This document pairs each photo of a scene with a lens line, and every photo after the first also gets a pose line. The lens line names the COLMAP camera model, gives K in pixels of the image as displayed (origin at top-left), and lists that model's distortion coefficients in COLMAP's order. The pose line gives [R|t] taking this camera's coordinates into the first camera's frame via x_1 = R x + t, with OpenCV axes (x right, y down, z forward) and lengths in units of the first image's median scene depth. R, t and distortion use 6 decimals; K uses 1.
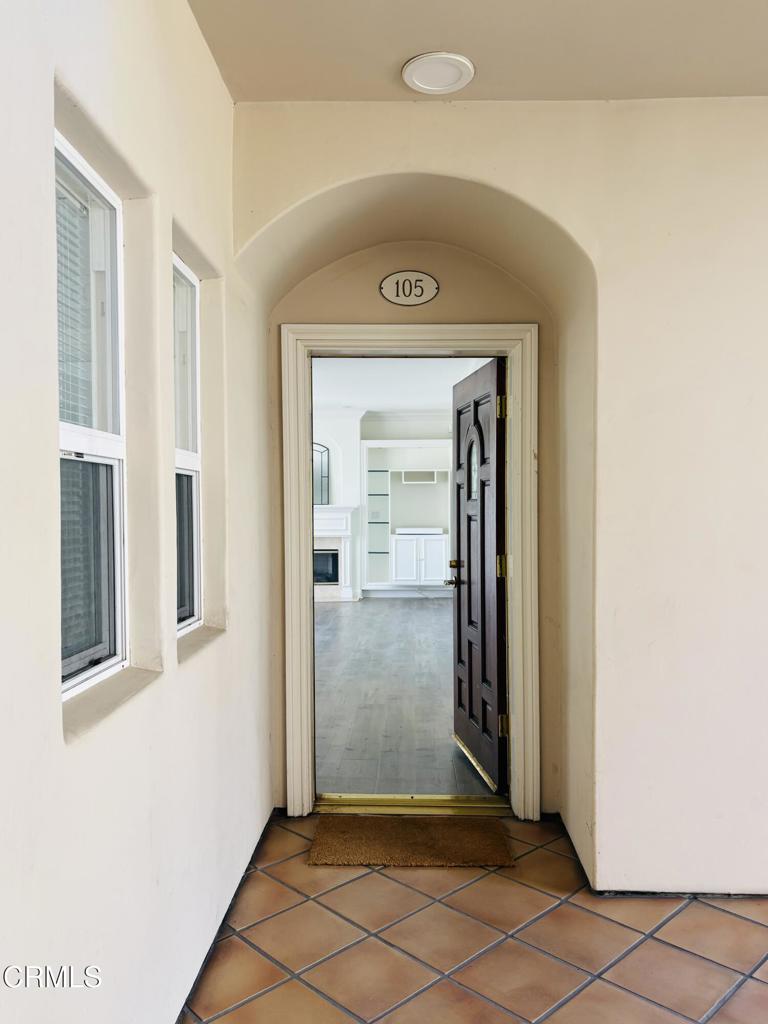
lens RADIAL K [[773.2, 0, 384.7], [0, 773.2, 512.2], [0, 0, 1]] dist [0.014148, 0.001696]
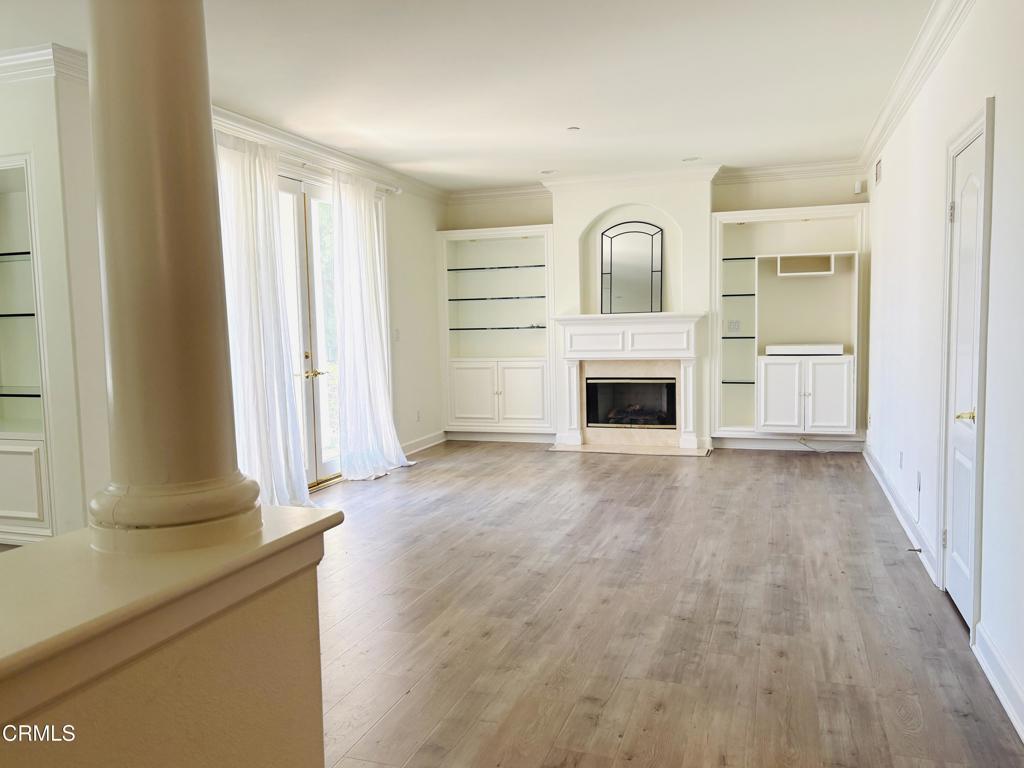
lens RADIAL K [[773.2, 0, 506.2], [0, 773.2, 388.7], [0, 0, 1]] dist [0.014148, 0.001696]
pose [[0.954215, 0.008885, -0.298988, 0.000904], [0.016532, 0.996465, 0.082372, -0.000655], [0.298663, -0.083544, 0.950695, 0.308993]]
